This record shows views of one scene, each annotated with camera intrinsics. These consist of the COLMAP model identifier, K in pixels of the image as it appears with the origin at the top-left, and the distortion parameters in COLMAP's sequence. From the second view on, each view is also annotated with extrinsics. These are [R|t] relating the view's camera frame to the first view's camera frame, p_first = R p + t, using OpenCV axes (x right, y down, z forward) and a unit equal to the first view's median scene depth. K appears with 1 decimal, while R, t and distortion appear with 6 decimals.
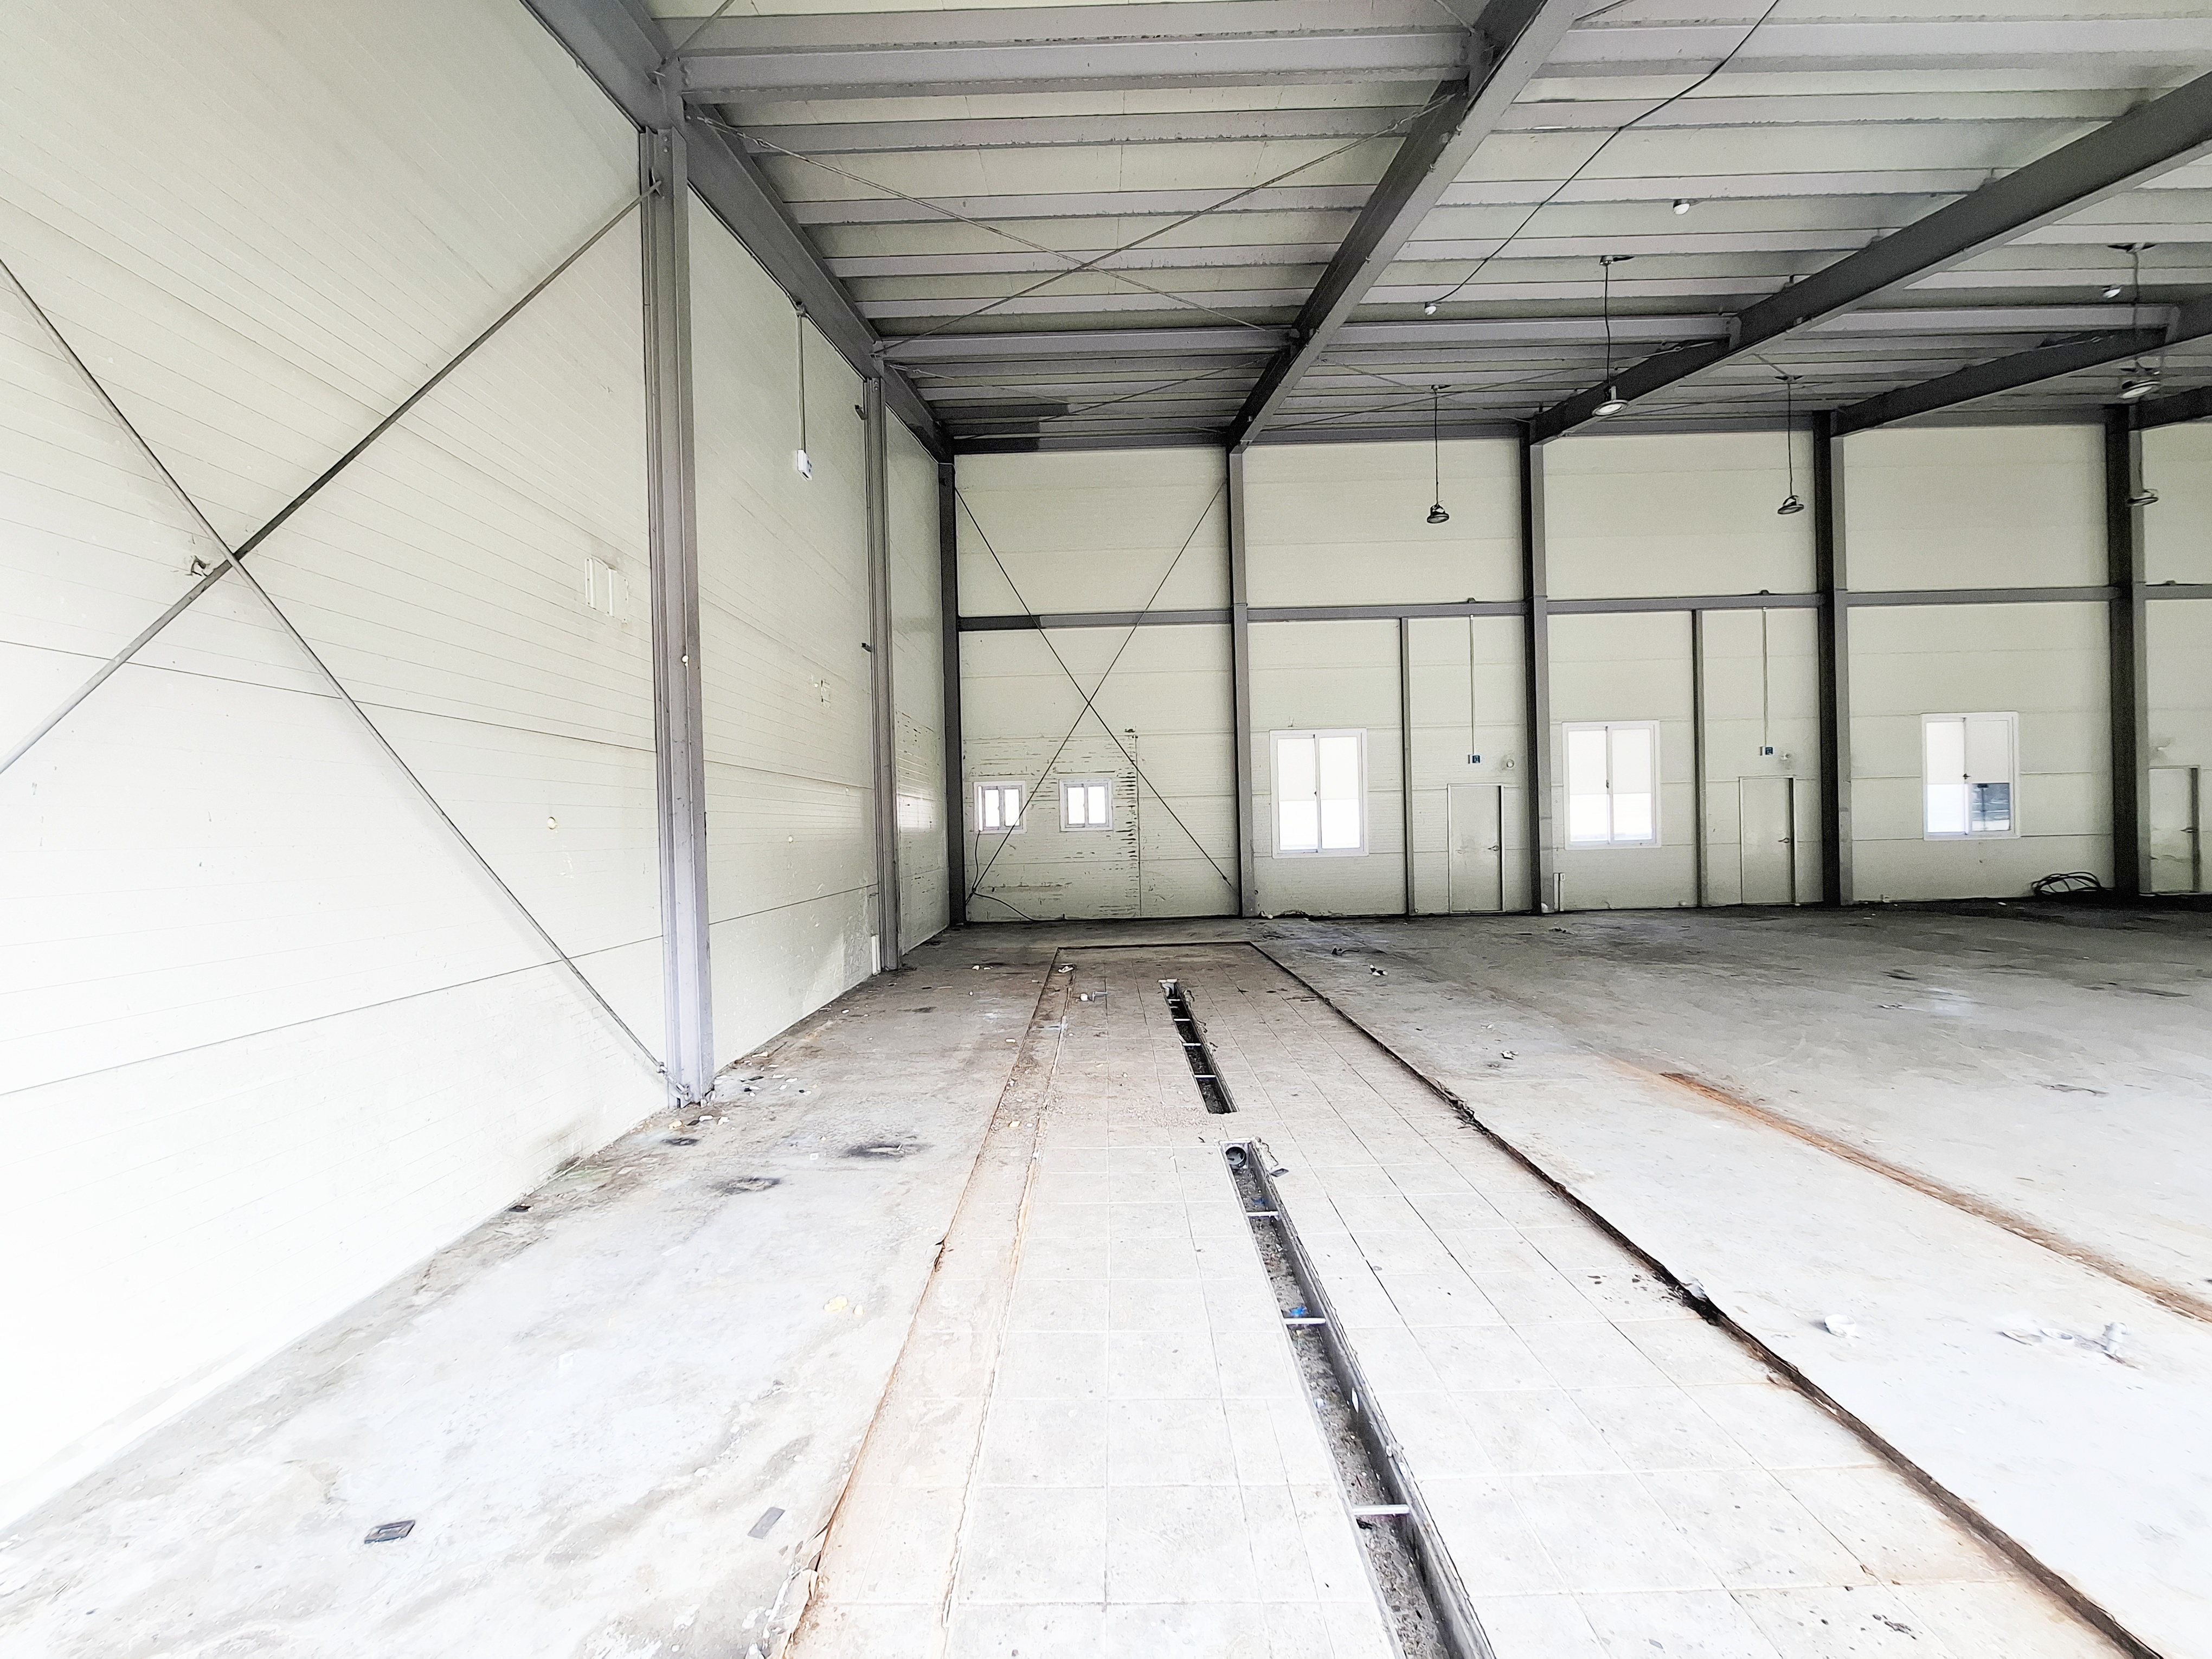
lens RADIAL K [[878.2, 0, 1036.8], [0, 878.2, 830.5], [0, 0, 1]] dist [-0.009845, 0.001362]
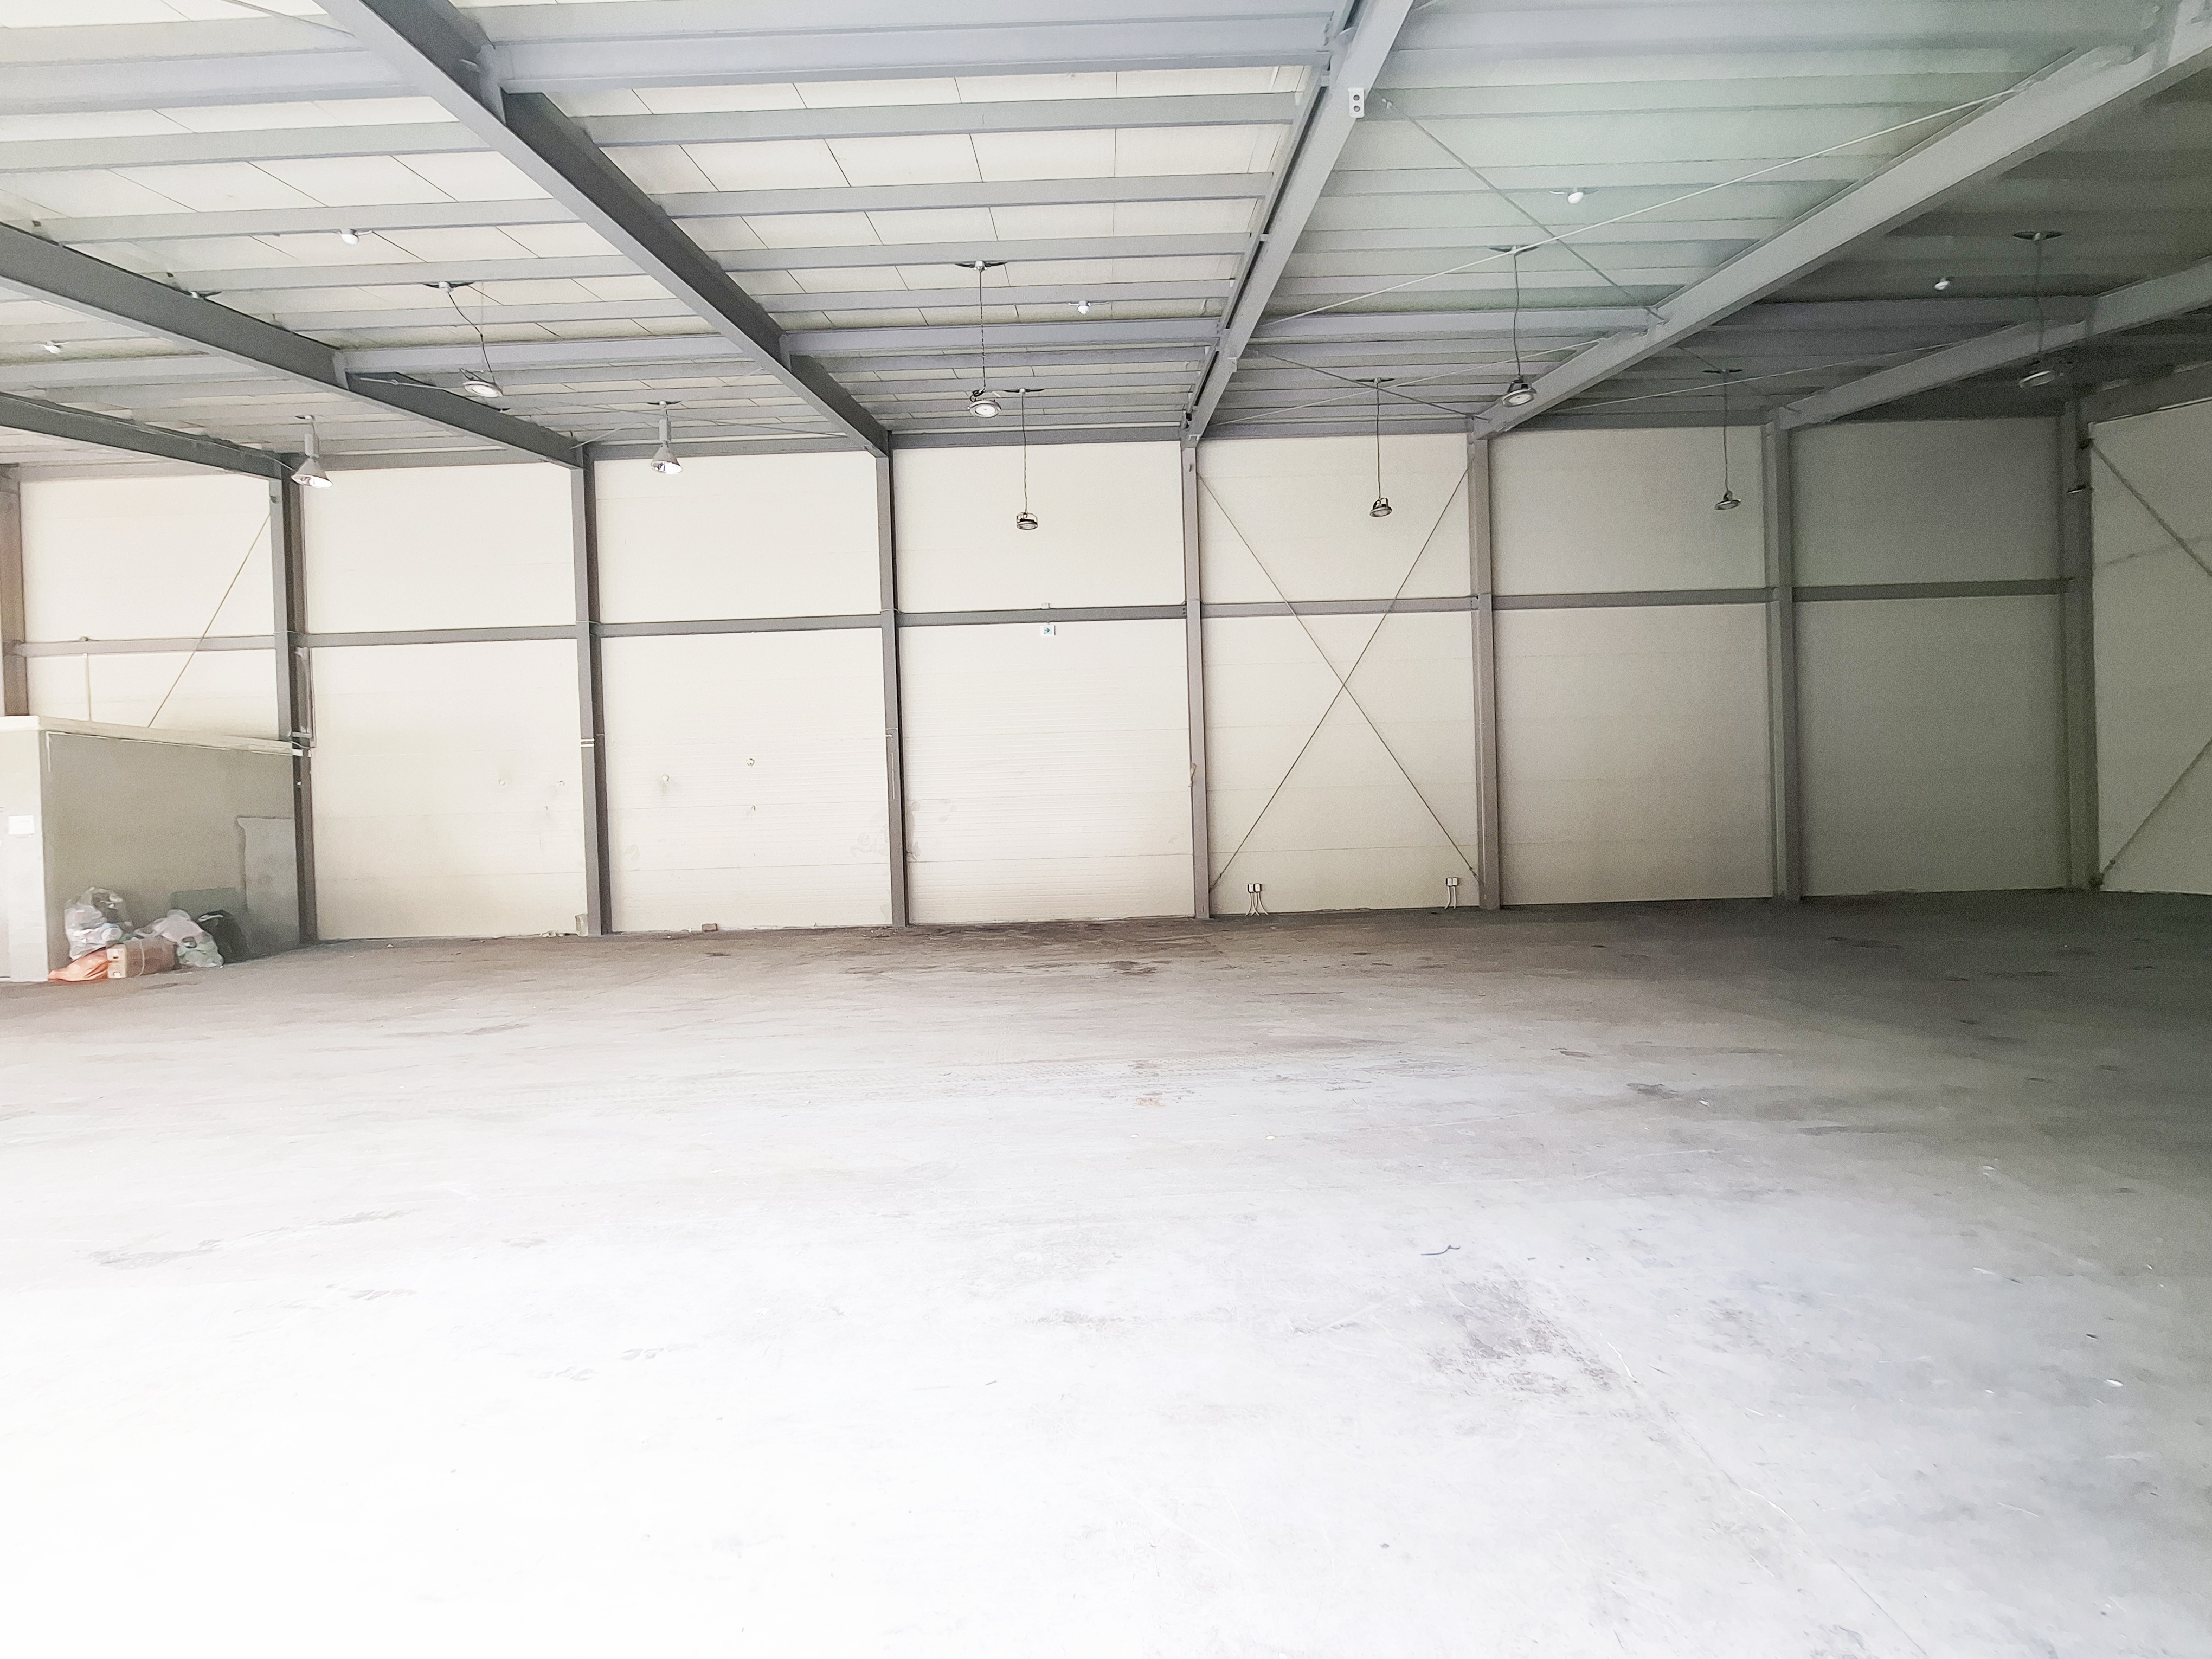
lens RADIAL K [[878.2, 0, 1108.0], [0, 878.2, 847.8], [0, 0, 1]] dist [-0.009845, 0.001362]
pose [[0.999998, -0.001767, 0.000882, 0.213999], [0.001745, 0.999679, 0.025272, -0.005607], [-0.000926, -0.025270, 0.999680, -0.002065]]
